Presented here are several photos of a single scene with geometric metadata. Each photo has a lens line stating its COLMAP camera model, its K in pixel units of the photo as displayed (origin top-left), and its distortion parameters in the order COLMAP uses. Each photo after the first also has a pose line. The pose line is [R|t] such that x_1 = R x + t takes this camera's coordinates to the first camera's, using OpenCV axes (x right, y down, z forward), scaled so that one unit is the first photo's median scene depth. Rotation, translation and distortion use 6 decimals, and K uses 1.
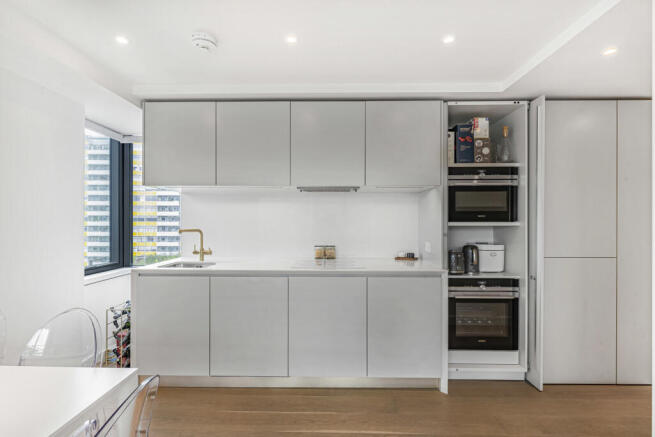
lens RADIAL K [[317.2, 0, 326.2], [0, 317.2, 218.2], [0, 0, 1]] dist [-0.002819, 0.000089]
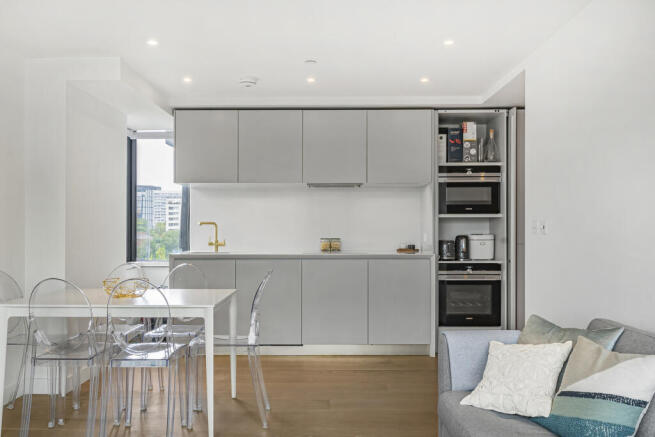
lens RADIAL K [[567.7, 0, 323.8], [0, 567.7, 224.2], [0, 0, 1]] dist [0.005729, -0.001553]
pose [[0.999948, -0.001876, 0.009983, -0.053045], [0.001917, 0.999990, -0.004110, 0.055706], [-0.009975, 0.004129, 0.999942, -1.037443]]
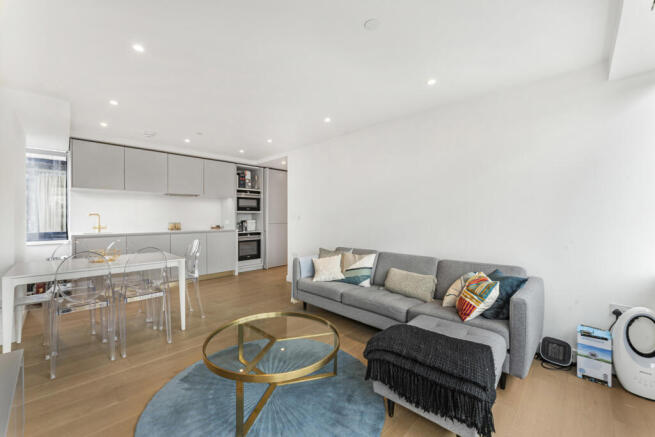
lens RADIAL K [[265.1, 0, 326.7], [0, 265.1, 218.3], [0, 0, 1]] dist [-0.000327, -0.000208]
pose [[0.674789, -0.006780, 0.737979, -0.691153], [-0.000471, 0.999954, 0.009617, 0.049069], [-0.738010, -0.006837, 0.674755, -0.958351]]
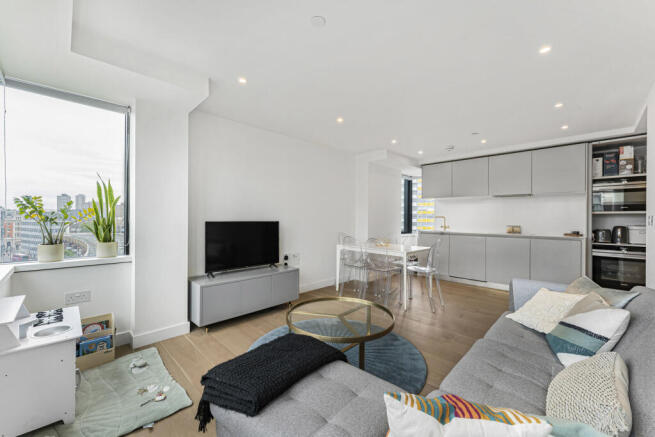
lens RADIAL K [[265.1, 0, 322.6], [0, 265.1, 216.1], [0, 0, 1]] dist [-0.000327, -0.000208]
pose [[0.711809, -0.000259, -0.702373, 0.342904], [-0.007925, 0.999933, -0.008400, 0.060344], [0.702328, 0.011546, 0.711759, -1.045367]]
